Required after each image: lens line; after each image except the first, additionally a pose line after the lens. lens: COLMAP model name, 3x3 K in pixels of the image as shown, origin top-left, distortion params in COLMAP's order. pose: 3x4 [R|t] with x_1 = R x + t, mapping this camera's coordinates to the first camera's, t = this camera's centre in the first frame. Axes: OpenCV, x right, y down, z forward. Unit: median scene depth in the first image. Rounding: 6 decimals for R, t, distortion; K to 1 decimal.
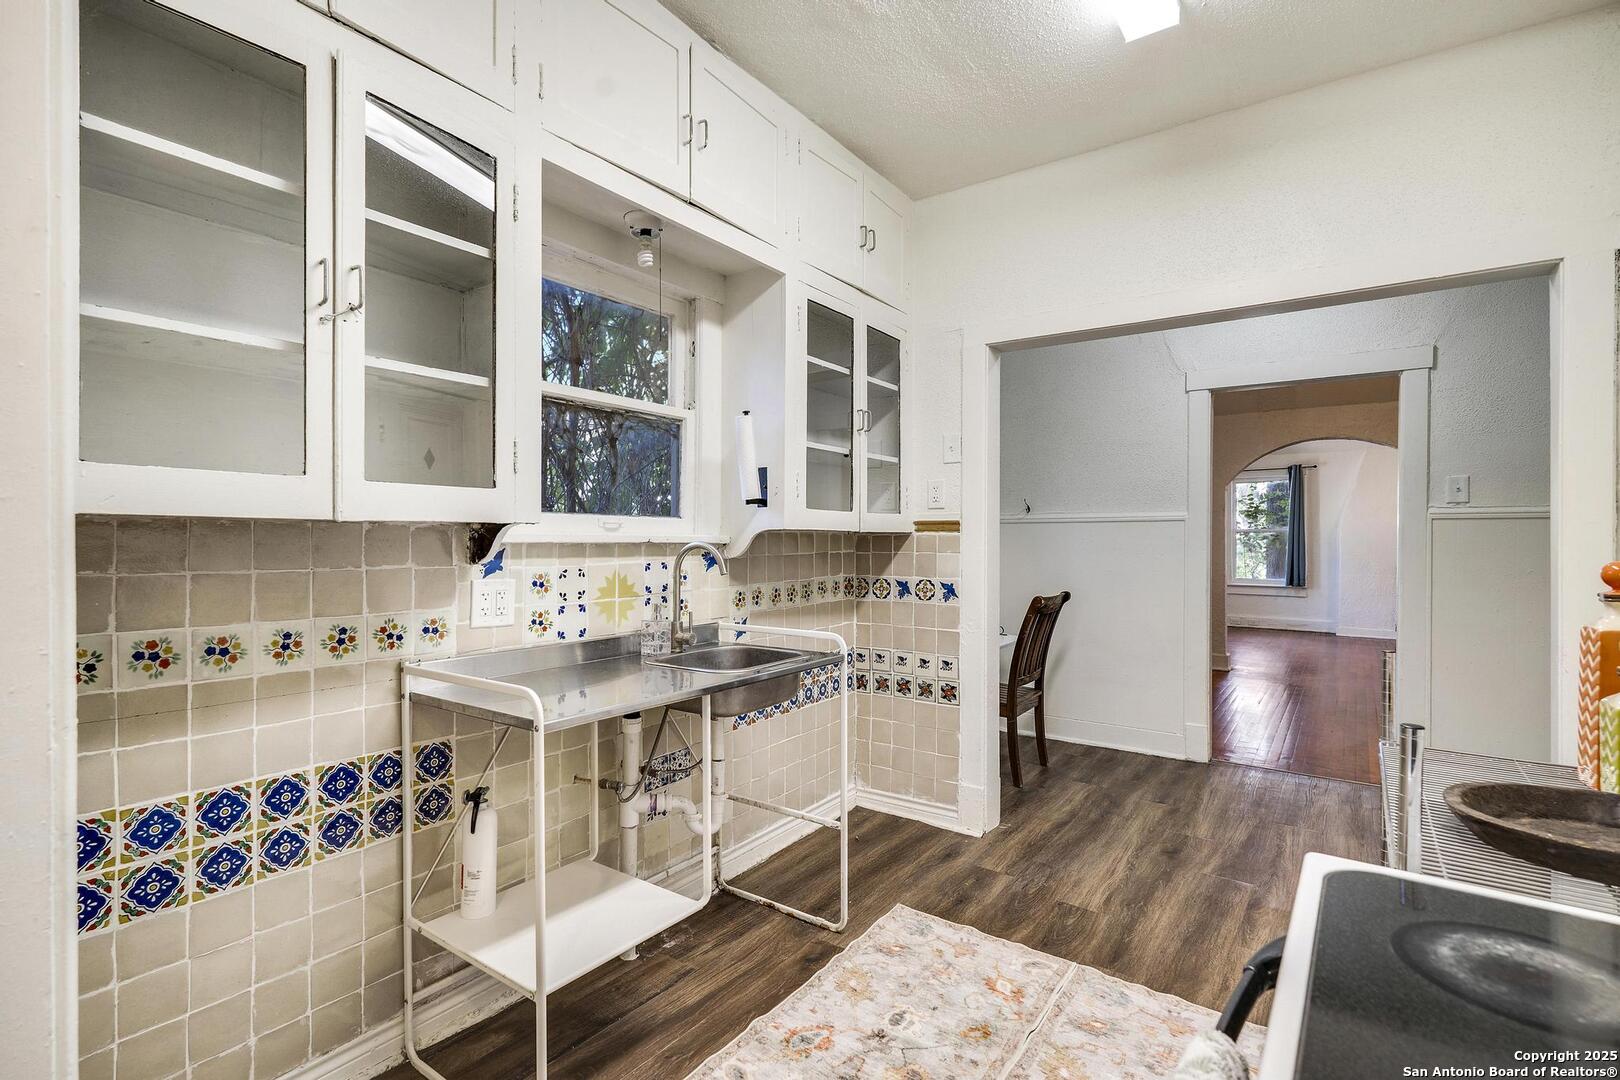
lens RADIAL K [[767.1, 0, 808.4], [0, 767.1, 541.7], [0, 0, 1]] dist [0.004081, 0.000093]
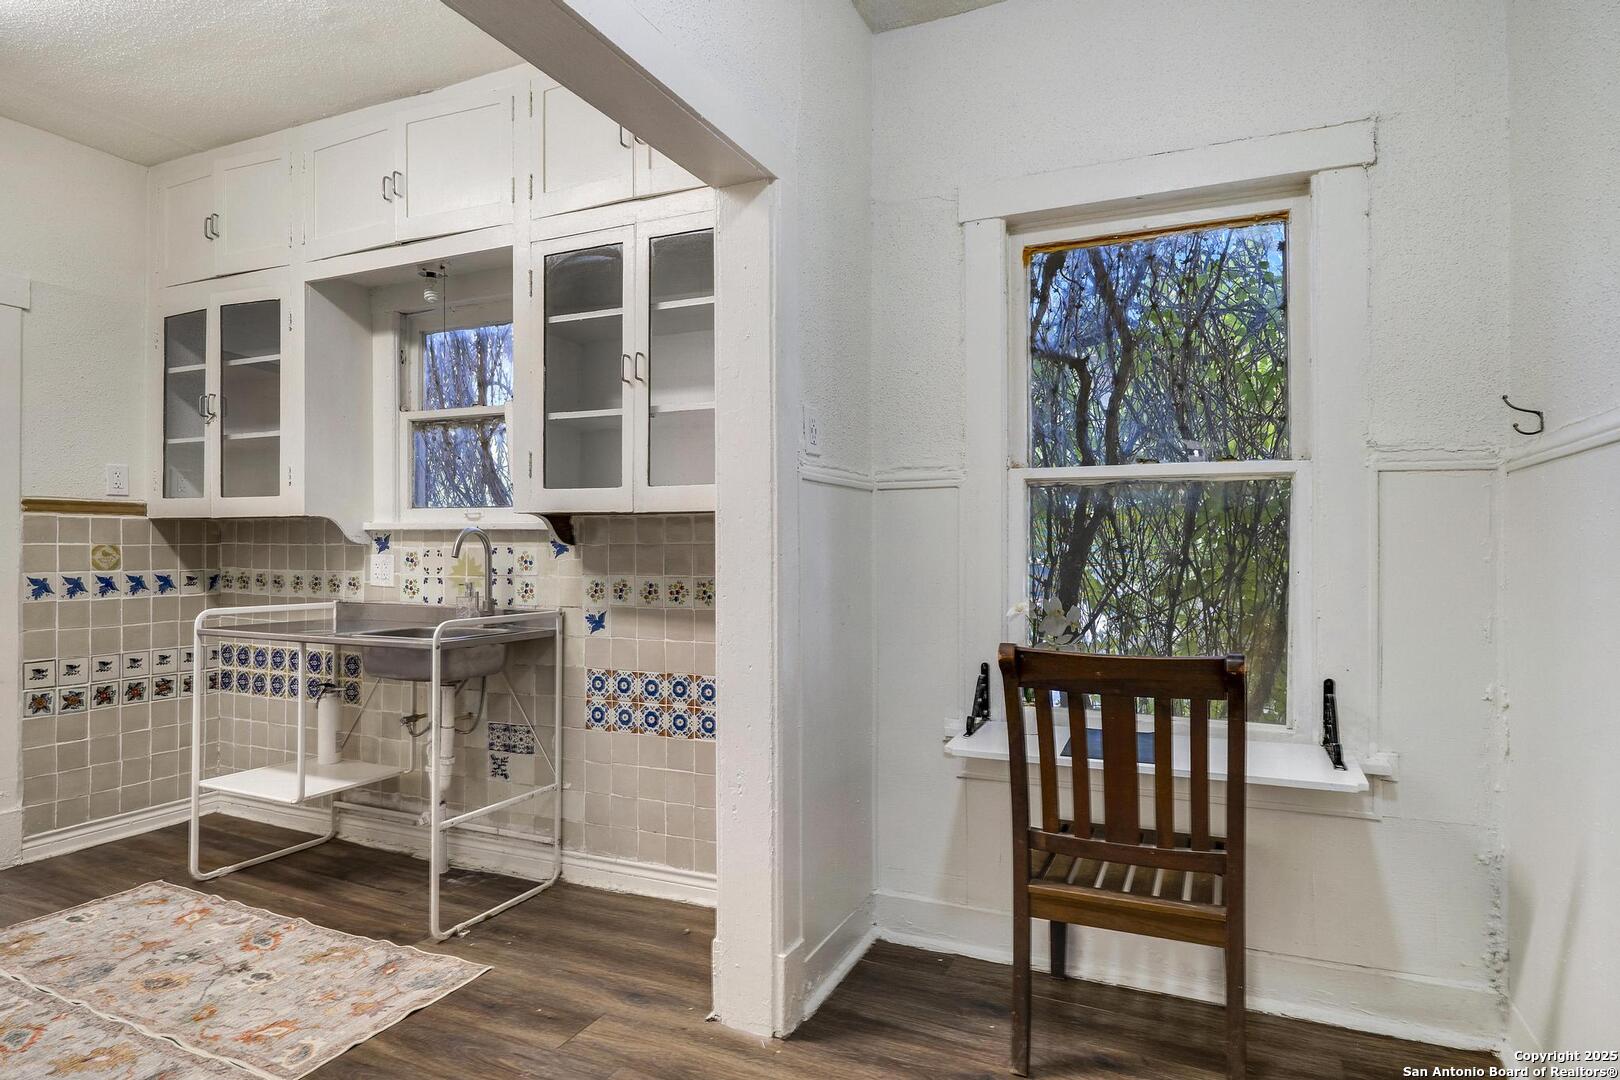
lens RADIAL K [[905.7, 0, 807.4], [0, 905.7, 538.5], [0, 0, 1]] dist [0.000502, -0.000426]
pose [[0.188621, -0.011073, -0.981987, 1.345979], [-0.006742, 0.999898, -0.012570, 0.031907], [0.982027, 0.008991, 0.188527, 1.361722]]
